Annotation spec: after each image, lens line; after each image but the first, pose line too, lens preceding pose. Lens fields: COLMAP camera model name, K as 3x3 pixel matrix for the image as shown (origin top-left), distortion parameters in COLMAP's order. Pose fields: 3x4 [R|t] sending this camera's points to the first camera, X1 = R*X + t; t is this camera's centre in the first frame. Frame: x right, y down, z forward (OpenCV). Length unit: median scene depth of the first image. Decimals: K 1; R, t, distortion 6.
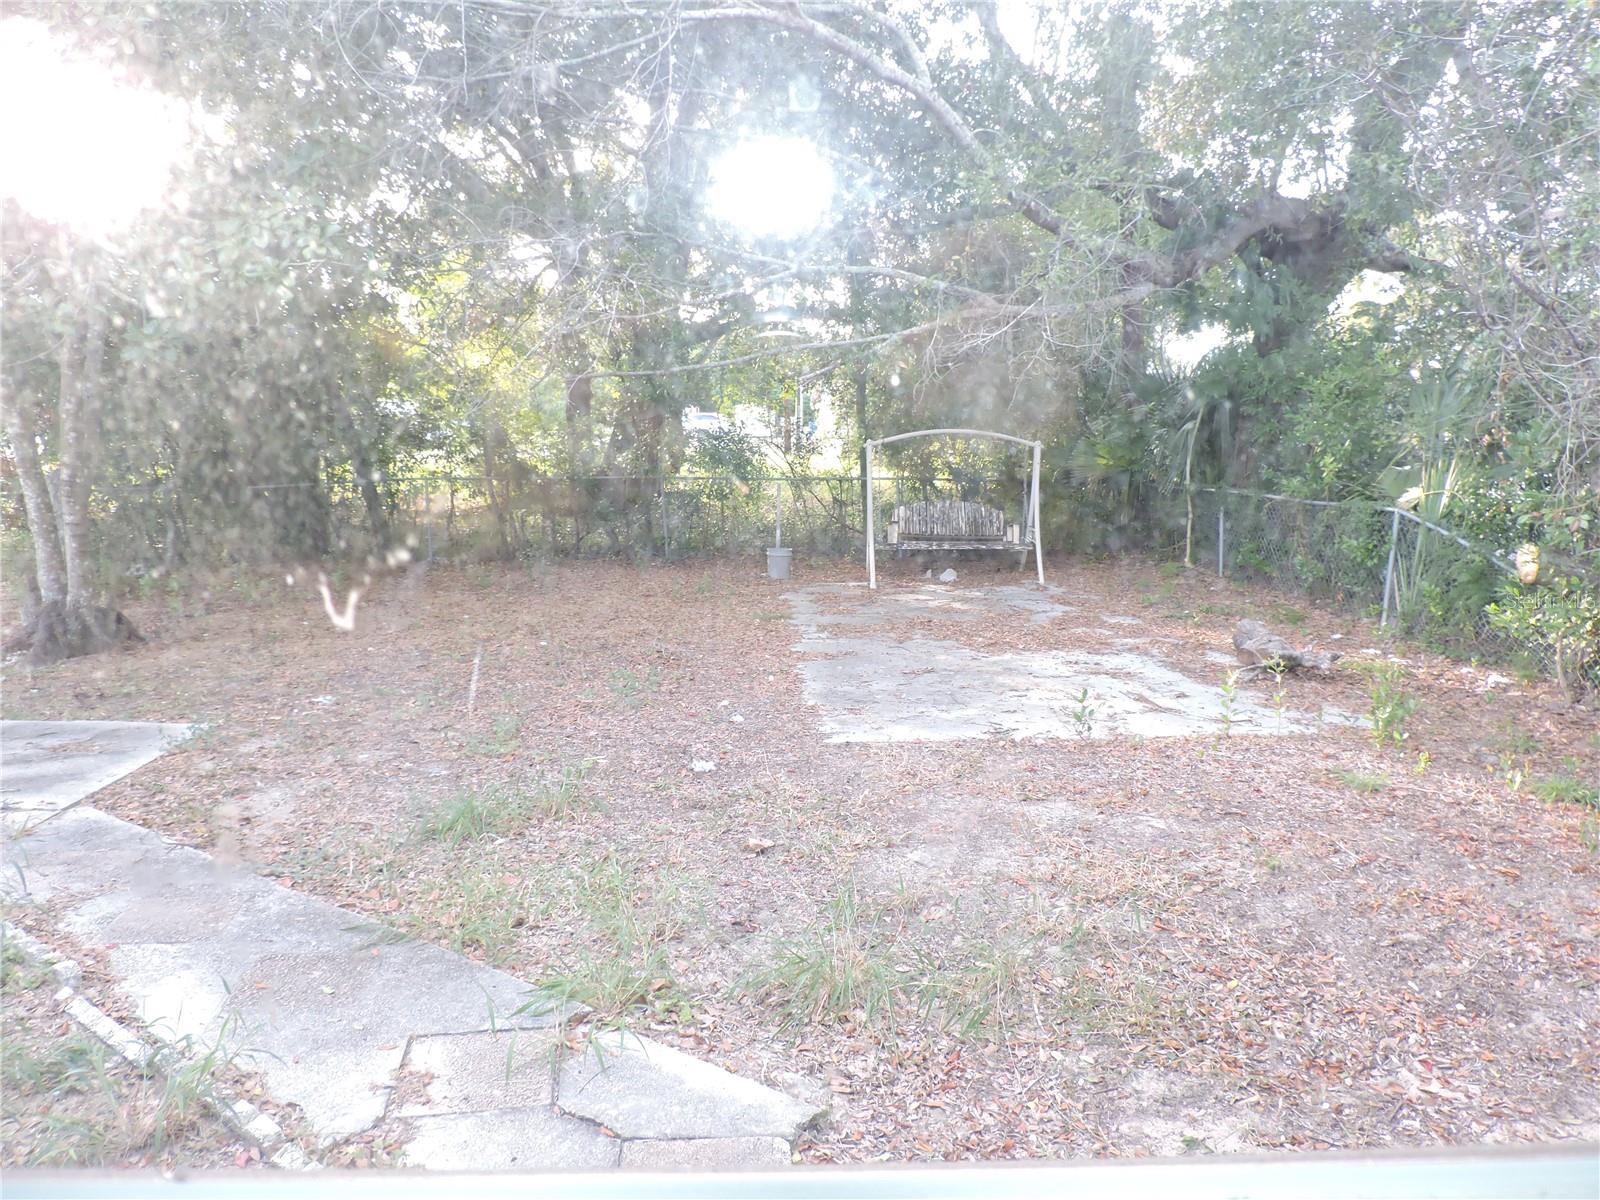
lens RADIAL K [[1121.1, 0, 804.3], [0, 1121.1, 600.5], [0, 0, 1]] dist [-0.021478, -0.003200]
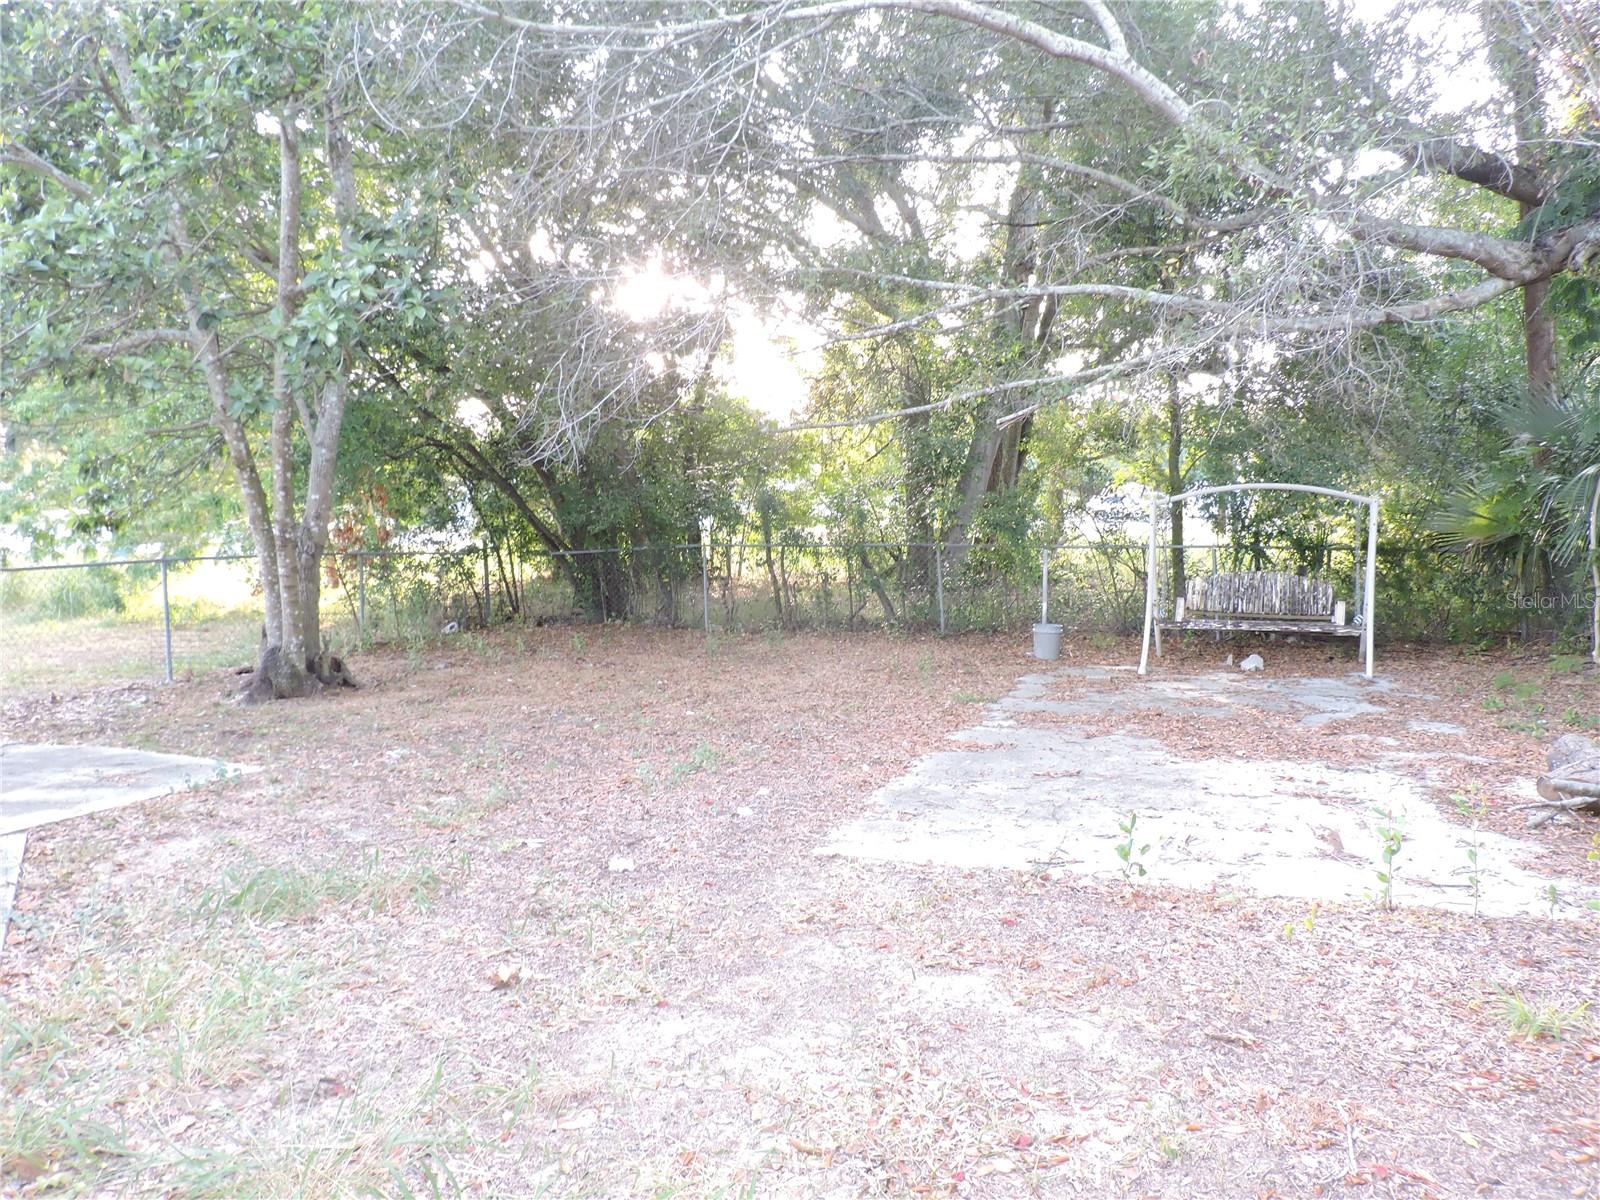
lens RADIAL K [[1121.1, 0, 798.4], [0, 1121.1, 599.0], [0, 0, 1]] dist [-0.021478, -0.003200]
pose [[0.918764, 0.017617, -0.394415, 0.147454], [-0.047727, 0.996634, -0.066660, 0.001526], [0.391913, 0.080069, 0.916511, 0.124905]]
